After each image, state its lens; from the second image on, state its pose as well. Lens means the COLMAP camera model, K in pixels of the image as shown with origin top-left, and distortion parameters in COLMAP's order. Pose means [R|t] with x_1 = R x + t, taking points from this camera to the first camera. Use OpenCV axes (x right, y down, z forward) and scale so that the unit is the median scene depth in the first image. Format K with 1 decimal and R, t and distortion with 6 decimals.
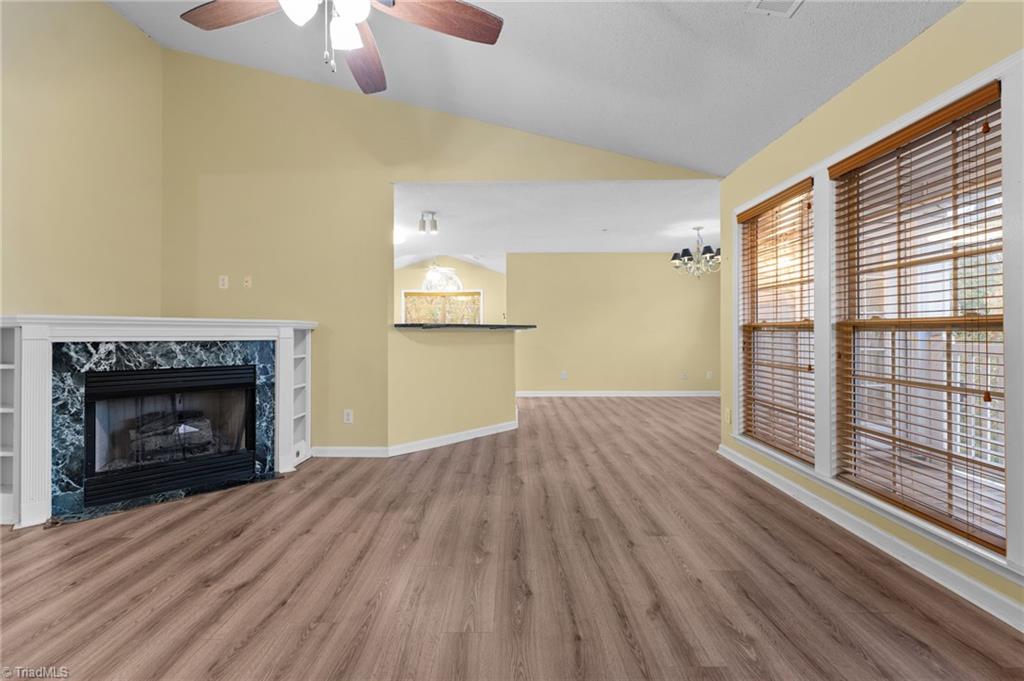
lens RADIAL K [[419.6, 0, 510.8], [0, 419.6, 331.4], [0, 0, 1]] dist [0.001641, -0.001833]
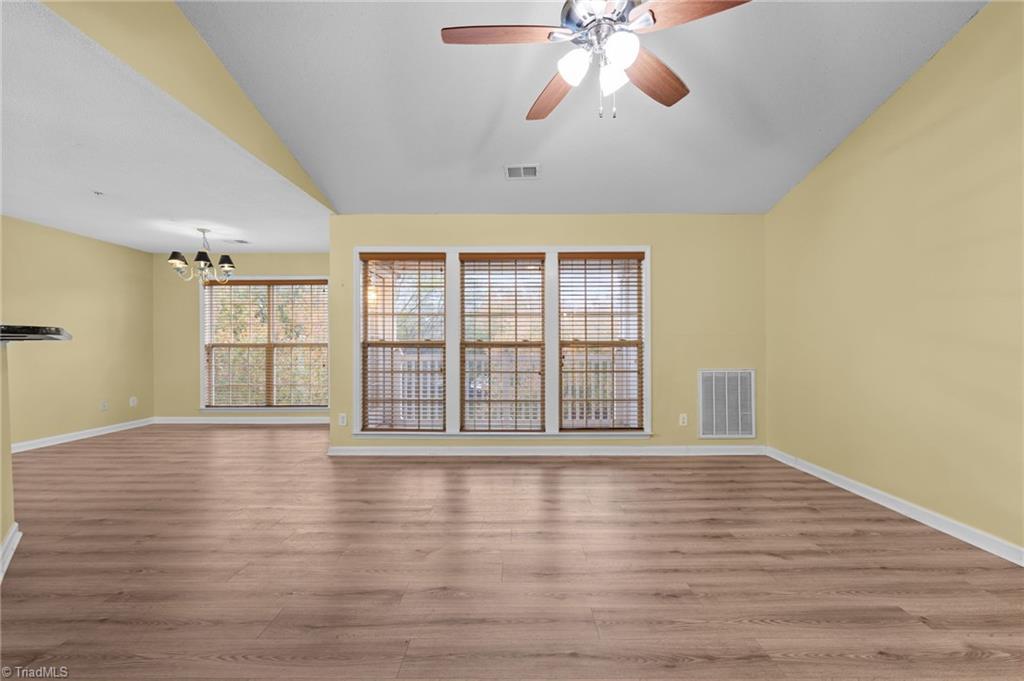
lens RADIAL K [[419.6, 0, 519.0], [0, 419.6, 352.3], [0, 0, 1]] dist [0.001641, -0.001833]
pose [[-0.010664, -0.005233, 0.999929, -0.884032], [-0.002038, 0.999984, 0.005212, 0.008667], [-0.999941, -0.001982, -0.010674, 0.705022]]
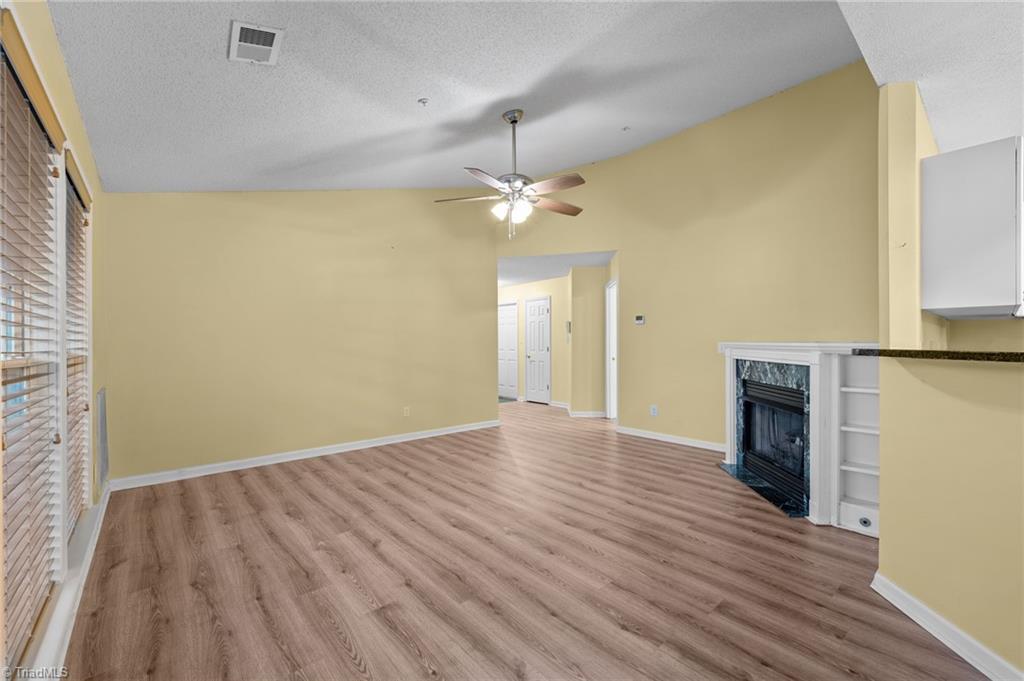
lens RADIAL K [[419.6, 0, 508.3], [0, 419.6, 340.3], [0, 0, 1]] dist [0.001641, -0.001833]
pose [[-0.755883, 0.002540, -0.654702, 0.598097], [0.007933, 0.999955, -0.005280, -0.040442], [0.654659, -0.009185, -0.755869, 1.515011]]
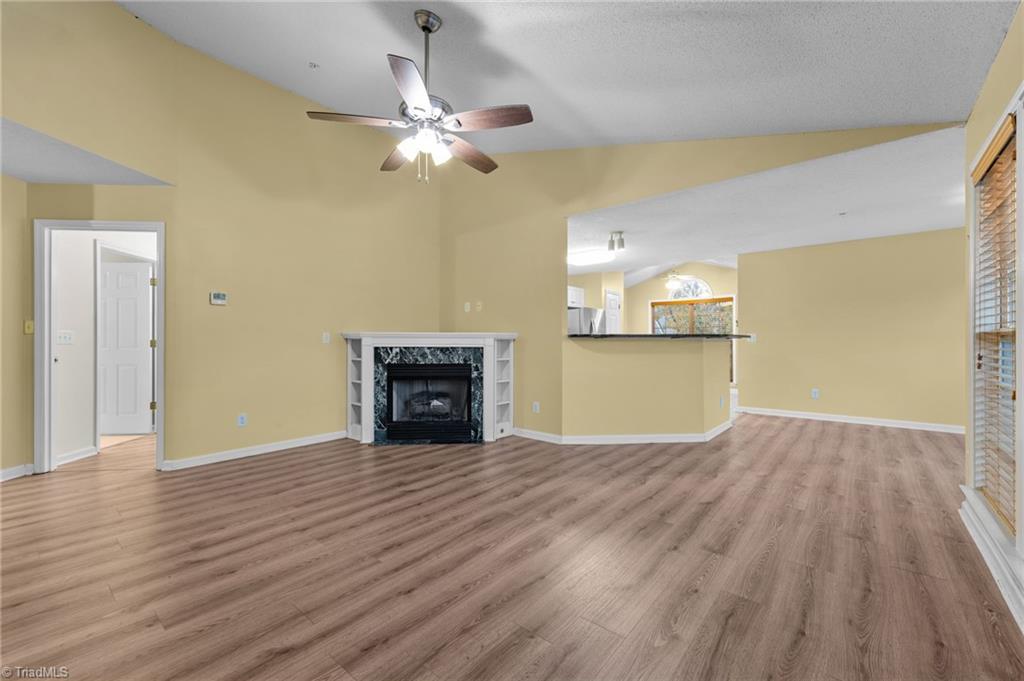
lens RADIAL K [[419.6, 0, 513.2], [0, 419.6, 342.7], [0, 0, 1]] dist [0.001641, -0.001833]
pose [[0.771039, 0.003380, -0.636778, 0.508940], [0.000634, 0.999981, 0.006075, -0.002795], [0.636787, -0.005087, 0.771023, -0.032786]]
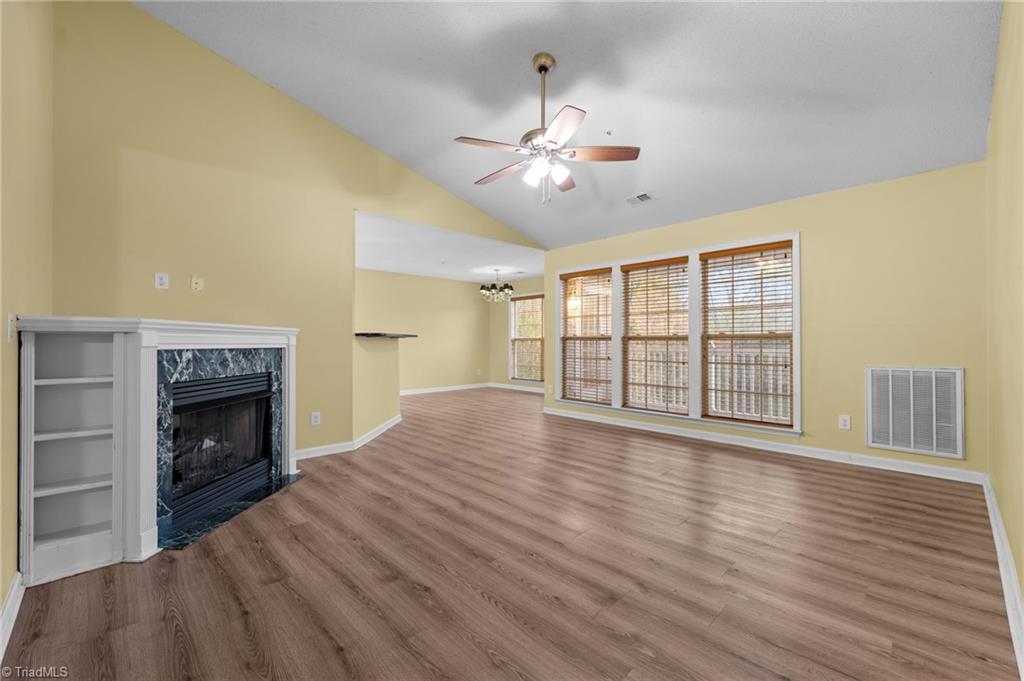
lens RADIAL K [[419.6, 0, 512.7], [0, 419.6, 339.7], [0, 0, 1]] dist [0.001641, -0.001833]
pose [[0.714954, 0.004827, 0.699155, -1.068168], [-0.002686, 0.999988, -0.004157, 0.005302], [-0.699166, 0.001095, 0.714958, -0.155361]]
